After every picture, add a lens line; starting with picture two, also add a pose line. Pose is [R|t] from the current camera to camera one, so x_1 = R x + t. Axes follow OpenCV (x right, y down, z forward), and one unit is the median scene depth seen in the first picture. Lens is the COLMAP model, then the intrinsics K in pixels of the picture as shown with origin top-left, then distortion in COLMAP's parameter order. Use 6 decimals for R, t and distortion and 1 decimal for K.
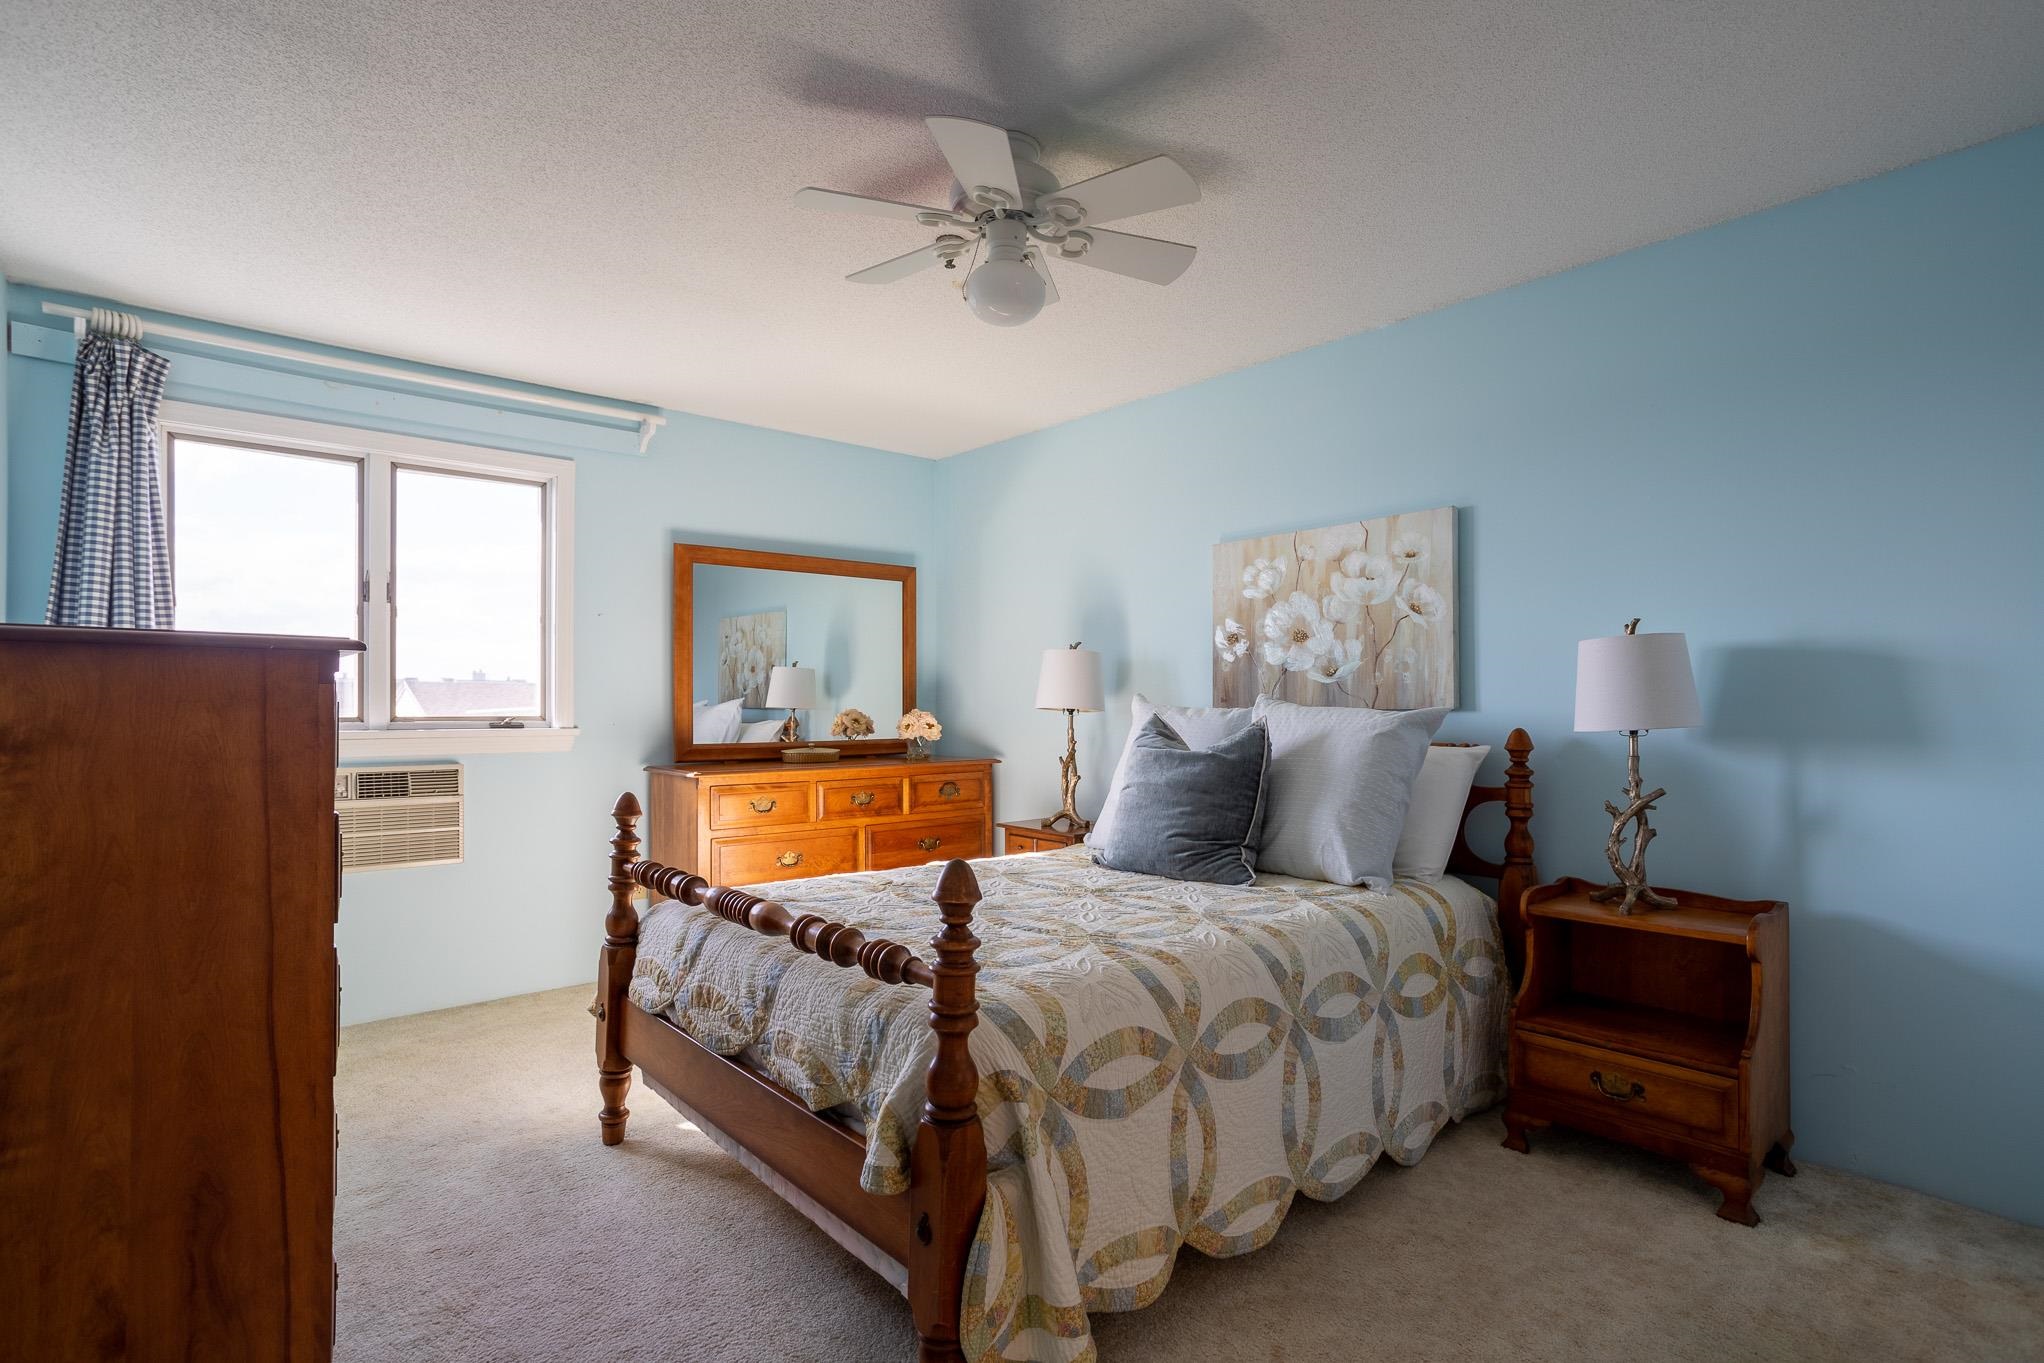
lens RADIAL K [[1033.7, 0, 1074.9], [0, 1033.7, 691.7], [0, 0, 1]] dist [-0.040580, 0.026813]
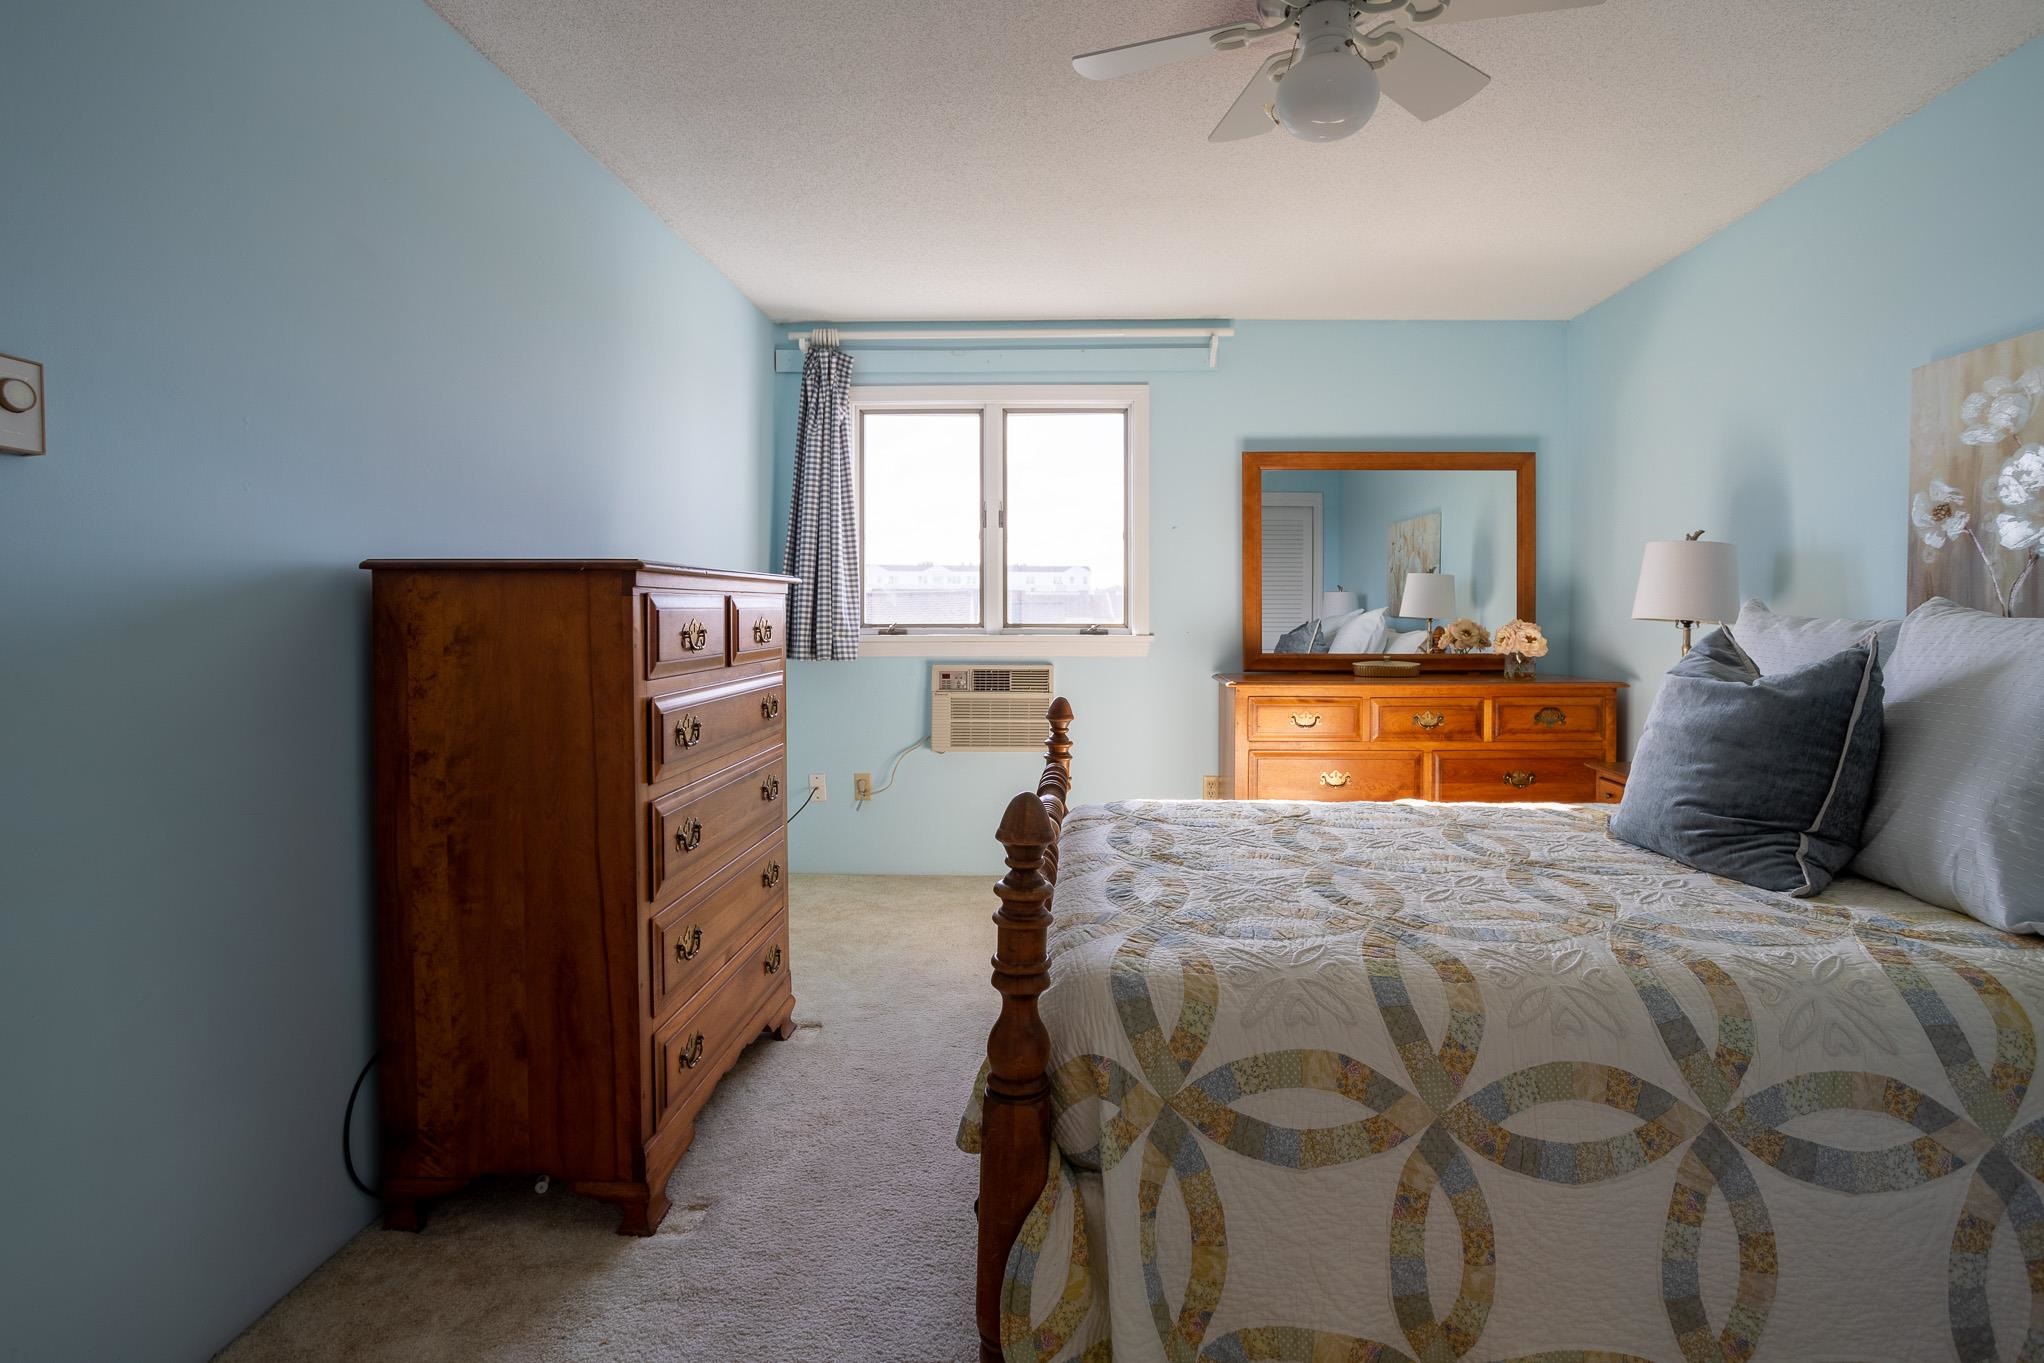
lens RADIAL K [[1033.7, 0, 1029.3], [0, 1033.7, 618.9], [0, 0, 1]] dist [-0.040580, 0.026813]
pose [[0.713660, 0.004722, -0.700476, 0.246481], [0.007339, 0.999872, 0.014218, 0.002999], [0.700453, -0.015287, 0.713534, 0.199009]]
